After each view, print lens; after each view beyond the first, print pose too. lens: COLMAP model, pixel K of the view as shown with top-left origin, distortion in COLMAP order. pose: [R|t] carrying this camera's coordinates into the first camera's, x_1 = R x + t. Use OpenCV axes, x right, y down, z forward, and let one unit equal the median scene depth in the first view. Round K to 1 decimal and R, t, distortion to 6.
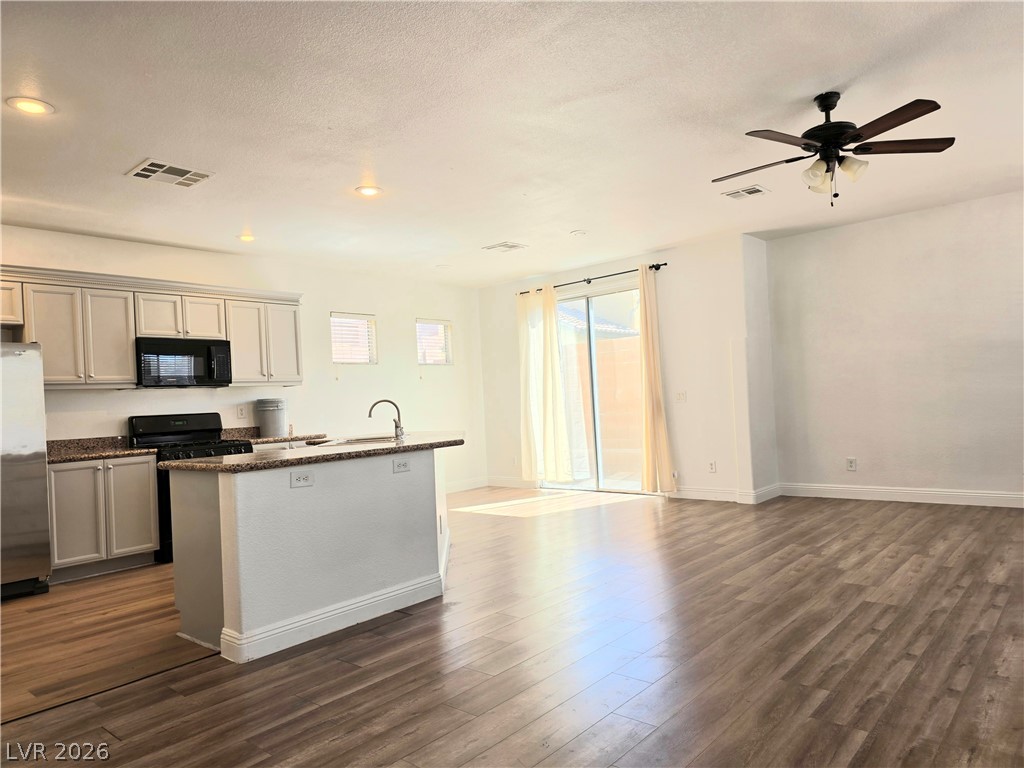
lens RADIAL K [[674.4, 0, 531.7], [0, 674.4, 390.5], [0, 0, 1]] dist [0.077565, -0.066647]
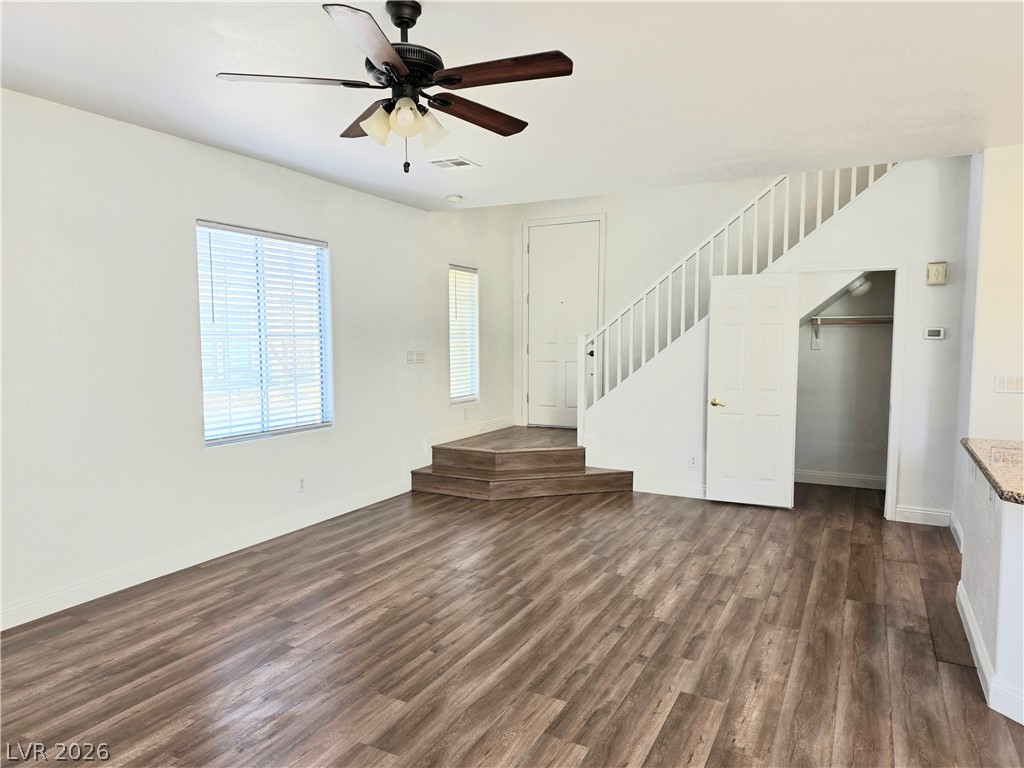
lens RADIAL K [[674.4, 0, 506.8], [0, 674.4, 388.4], [0, 0, 1]] dist [0.077565, -0.066647]
pose [[-0.975818, 0.070921, -0.206759, 0.438884], [0.056716, 0.995655, 0.073848, -0.084597], [0.211098, 0.060335, -0.975601, 1.515005]]
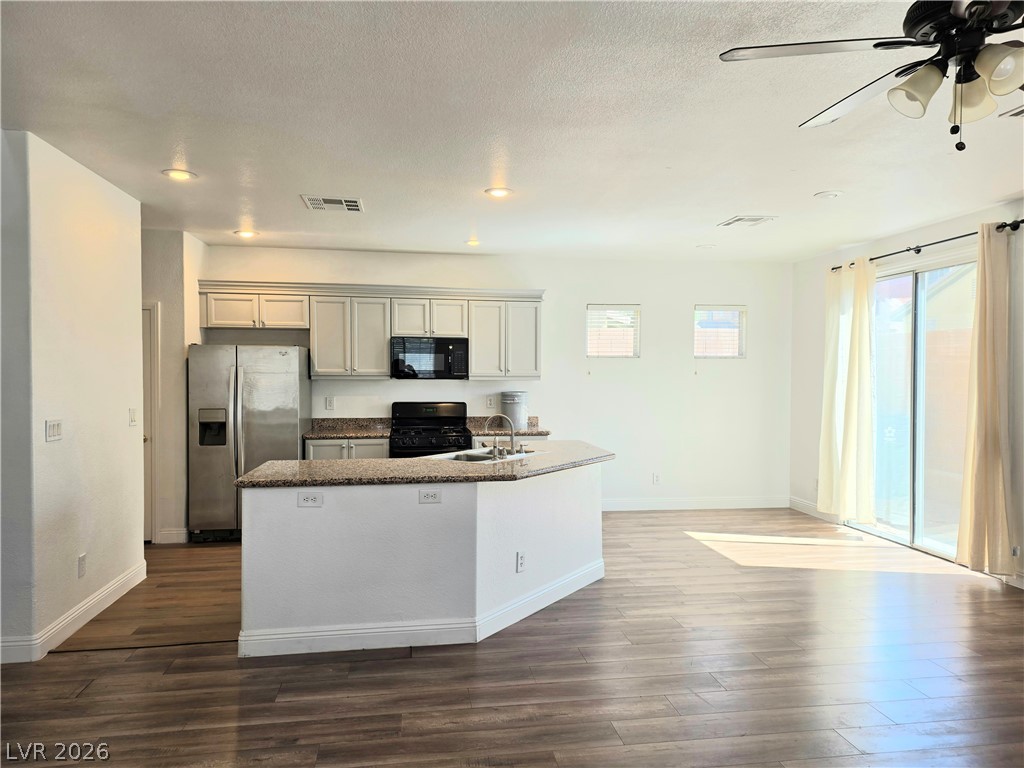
lens RADIAL K [[674.4, 0, 511.6], [0, 674.4, 386.9], [0, 0, 1]] dist [0.077565, -0.066647]
pose [[0.754987, 0.068131, -0.652191, 0.468840], [-0.034235, 0.997327, 0.064554, -0.099979], [0.654846, -0.026410, 0.755301, 0.344763]]
